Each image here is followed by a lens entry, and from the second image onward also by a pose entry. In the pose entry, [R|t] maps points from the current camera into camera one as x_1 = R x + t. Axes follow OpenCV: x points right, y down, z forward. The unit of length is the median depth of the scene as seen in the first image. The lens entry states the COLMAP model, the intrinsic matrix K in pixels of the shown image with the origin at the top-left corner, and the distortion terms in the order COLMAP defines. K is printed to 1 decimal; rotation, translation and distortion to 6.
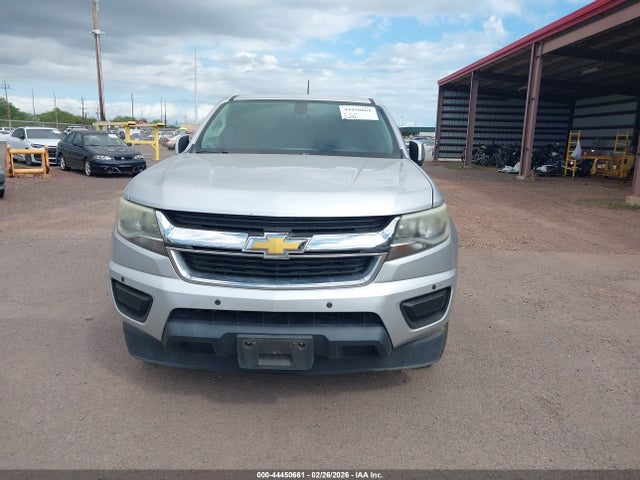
lens RADIAL K [[512.0, 0, 320.0], [0, 512.0, 237.0], [0, 0, 1]] dist [0.016175, -0.015595]
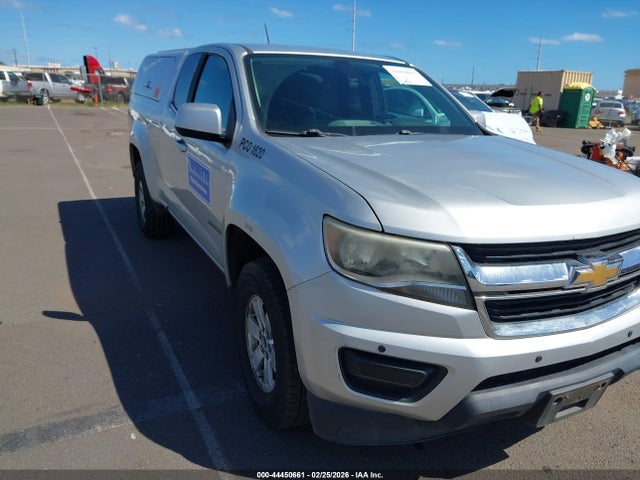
lens RADIAL K [[512.0, 0, 315.6], [0, 512.0, 235.8], [0, 0, 1]] dist [0.016175, -0.015595]
pose [[0.894230, -0.117166, 0.432001, -0.739849], [0.067426, 0.989380, 0.128767, -0.157630], [-0.442500, -0.086019, 0.892633, 0.453645]]
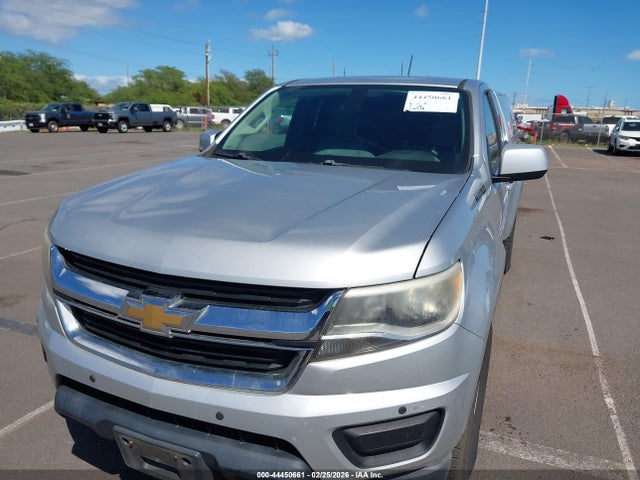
lens RADIAL K [[512.0, 0, 318.2], [0, 512.0, 245.8], [0, 0, 1]] dist [0.016175, -0.015595]
pose [[0.927343, 0.093942, -0.362229, 0.329108], [-0.070605, 0.994515, 0.077164, -0.133381], [0.367491, -0.045983, 0.928890, 0.408553]]
